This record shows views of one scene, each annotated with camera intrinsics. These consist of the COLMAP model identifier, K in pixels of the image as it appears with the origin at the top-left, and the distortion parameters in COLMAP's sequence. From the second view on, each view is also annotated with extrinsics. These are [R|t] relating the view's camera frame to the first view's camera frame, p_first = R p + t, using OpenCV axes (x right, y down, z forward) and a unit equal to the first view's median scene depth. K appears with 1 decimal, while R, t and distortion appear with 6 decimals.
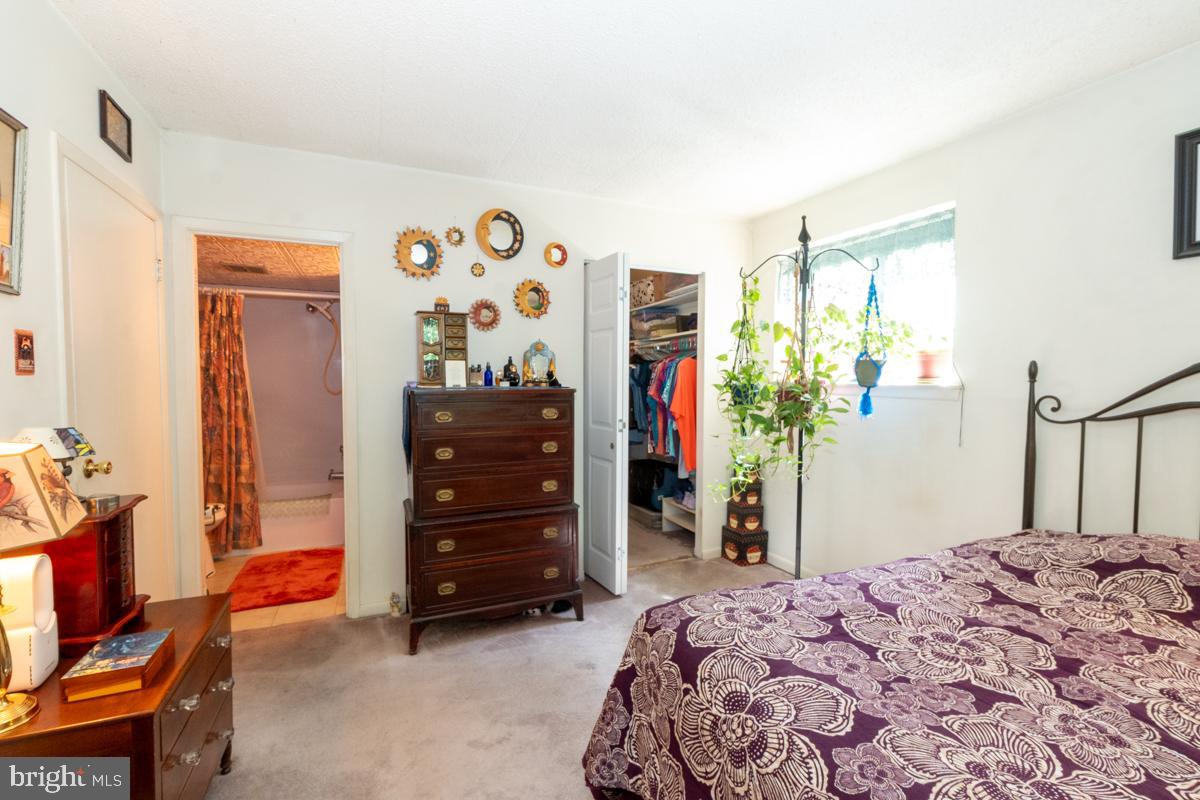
lens RADIAL K [[516.1, 0, 600.0], [0, 516.1, 400.0], [0, 0, 1]] dist [0.000877, 0.000203]
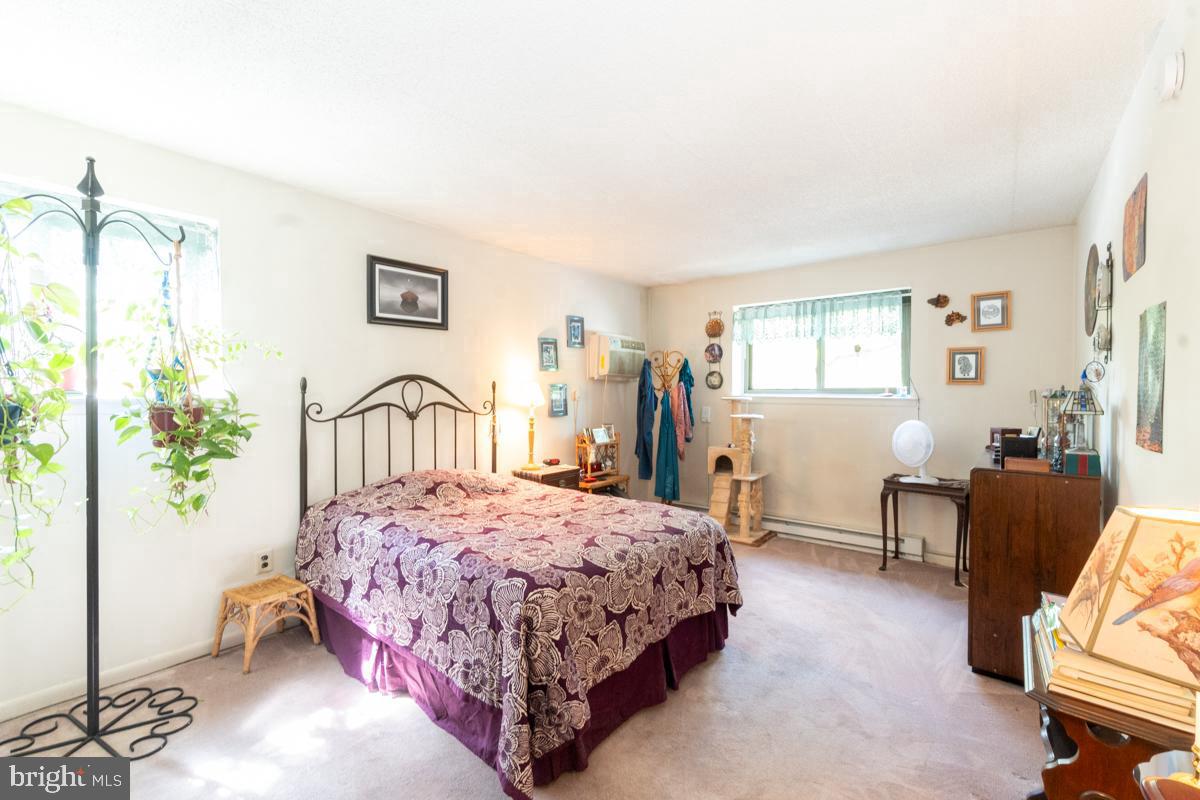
lens RADIAL K [[490.2, 0, 600.0], [0, 490.2, 400.0], [0, 0, 1]] dist [-0.000467, -0.000054]
pose [[-0.445296, -0.024216, 0.895056, -0.948594], [0.032604, 0.998533, 0.043237, -0.069686], [-0.894790, 0.048436, -0.443853, 1.299723]]
